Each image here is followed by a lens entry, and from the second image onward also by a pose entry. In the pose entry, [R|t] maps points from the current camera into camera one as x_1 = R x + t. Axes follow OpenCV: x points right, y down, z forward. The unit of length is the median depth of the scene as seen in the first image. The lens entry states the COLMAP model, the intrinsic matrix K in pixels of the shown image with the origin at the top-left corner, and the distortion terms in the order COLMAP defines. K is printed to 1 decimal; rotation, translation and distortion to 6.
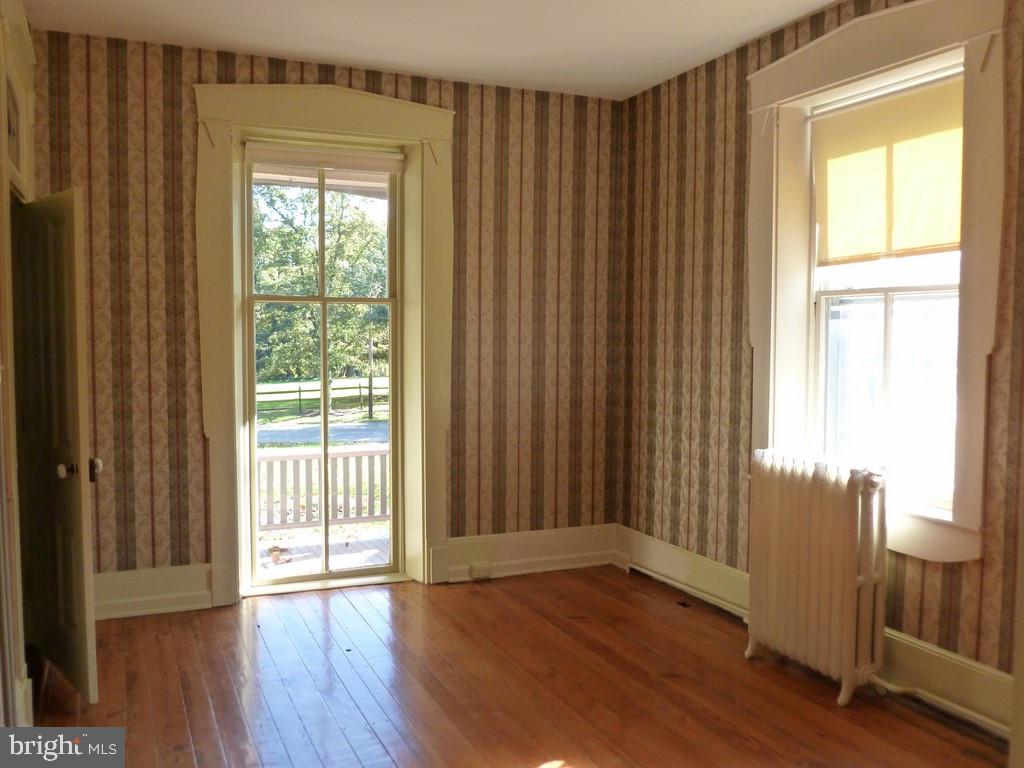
lens RADIAL K [[871.1, 0, 509.6], [0, 871.1, 385.1], [0, 0, 1]] dist [-0.036890, 0.010898]
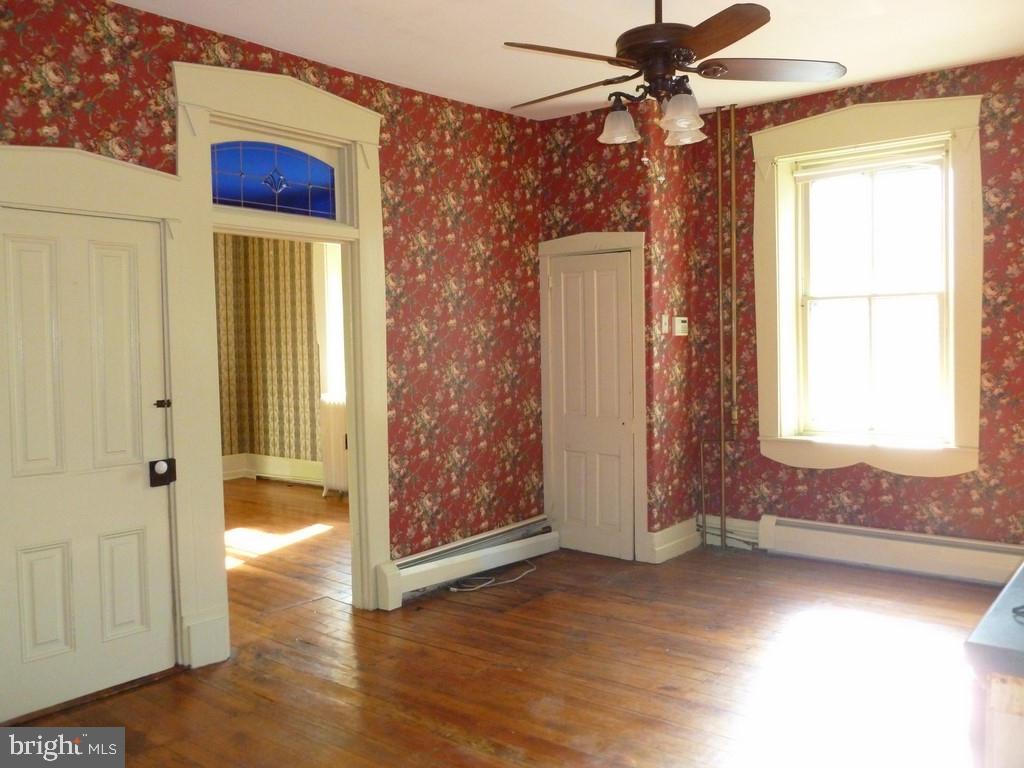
lens RADIAL K [[871.1, 0, 511.2], [0, 871.1, 383.3], [0, 0, 1]] dist [-0.036890, 0.010898]
pose [[0.890152, -0.045056, 0.453431, -0.196828], [0.051329, 0.998681, -0.001530, 0.060409], [-0.452764, 0.024636, 0.891290, -0.820156]]
